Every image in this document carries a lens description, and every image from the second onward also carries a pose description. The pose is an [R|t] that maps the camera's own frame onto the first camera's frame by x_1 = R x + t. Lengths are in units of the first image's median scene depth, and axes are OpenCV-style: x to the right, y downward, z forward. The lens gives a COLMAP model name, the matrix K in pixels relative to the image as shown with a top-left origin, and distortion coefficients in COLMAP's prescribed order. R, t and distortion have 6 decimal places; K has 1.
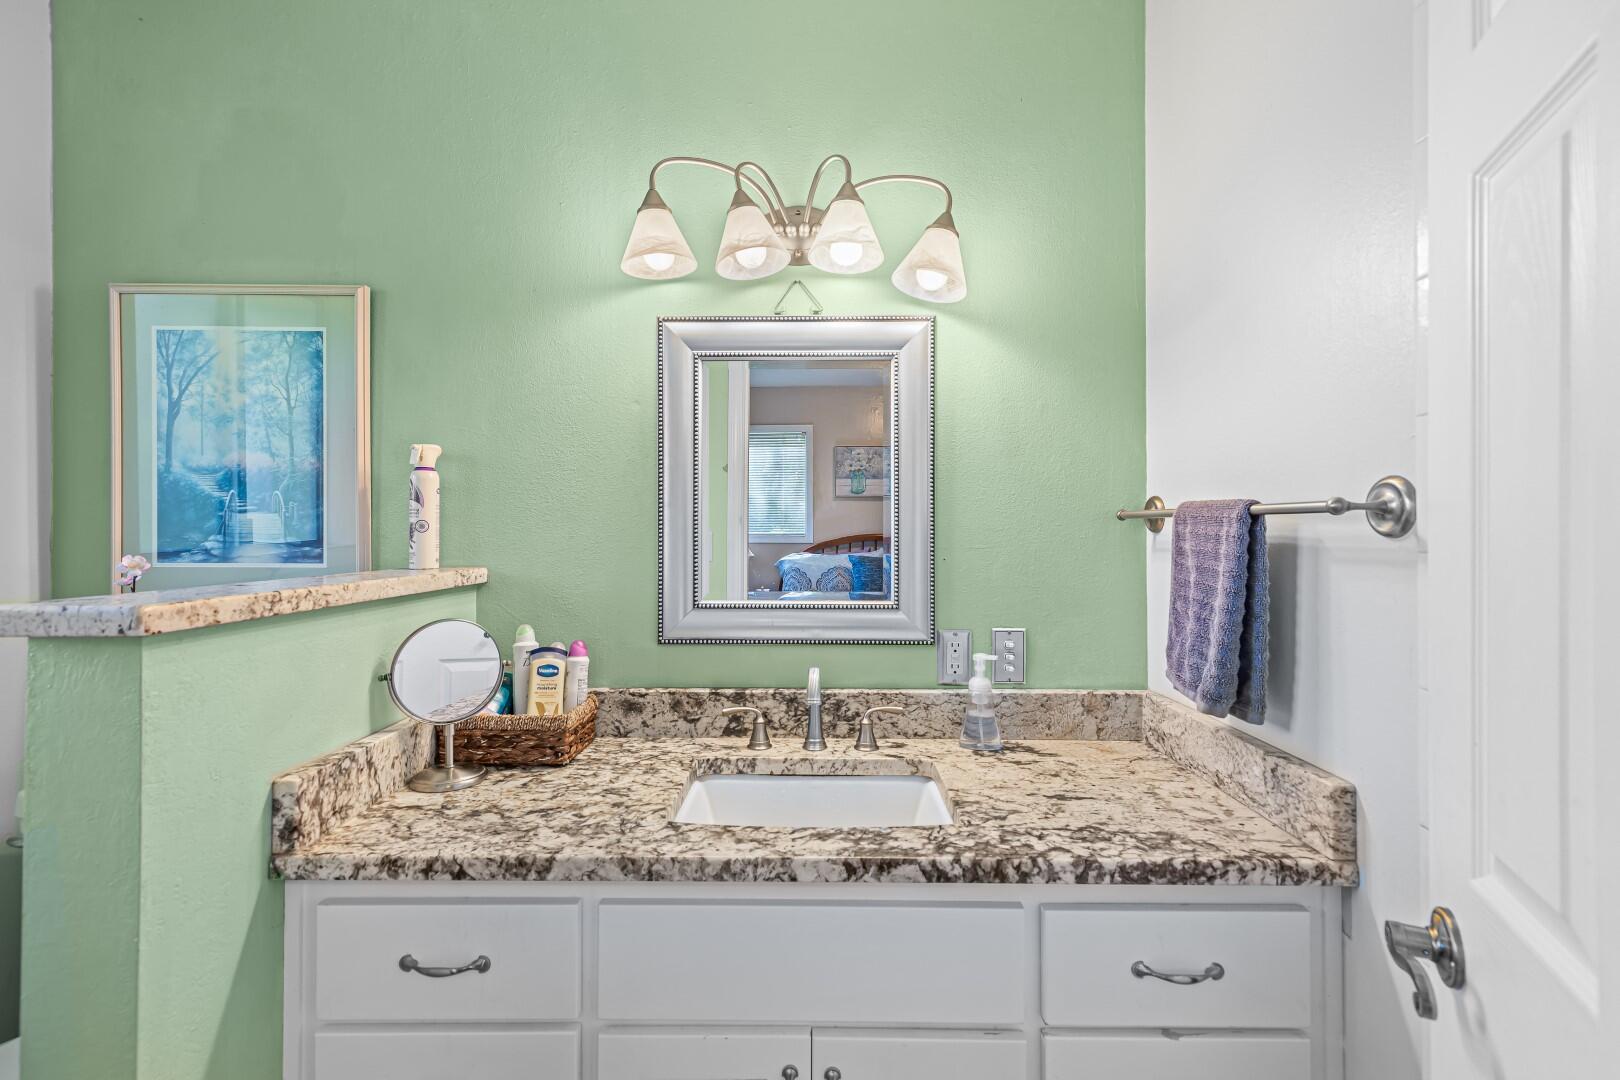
lens RADIAL K [[739.4, 0, 809.2], [0, 739.4, 530.8], [0, 0, 1]] dist [0.002552, 0.000246]
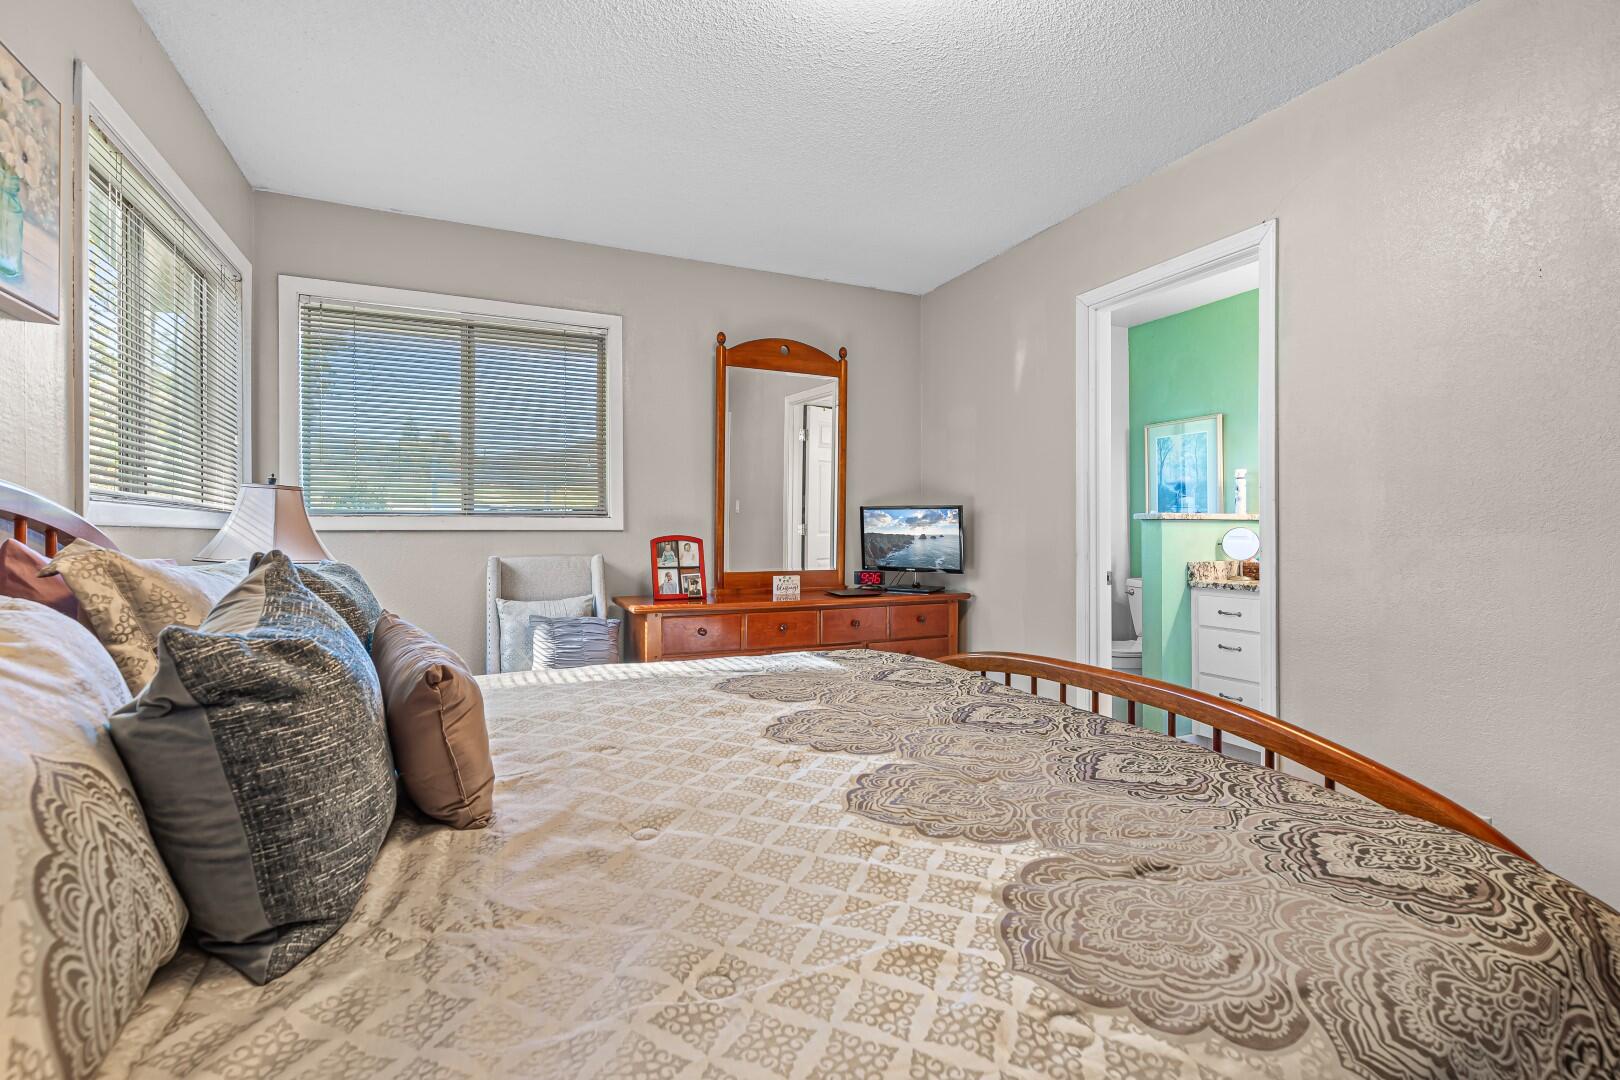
lens RADIAL K [[739.4, 0, 808.5], [0, 739.4, 533.3], [0, 0, 1]] dist [0.002552, 0.000246]
pose [[0.417546, -0.009403, -0.908607, 1.318890], [0.009056, 0.999940, -0.006187, 0.125657], [0.908611, -0.005645, 0.417606, -1.623461]]
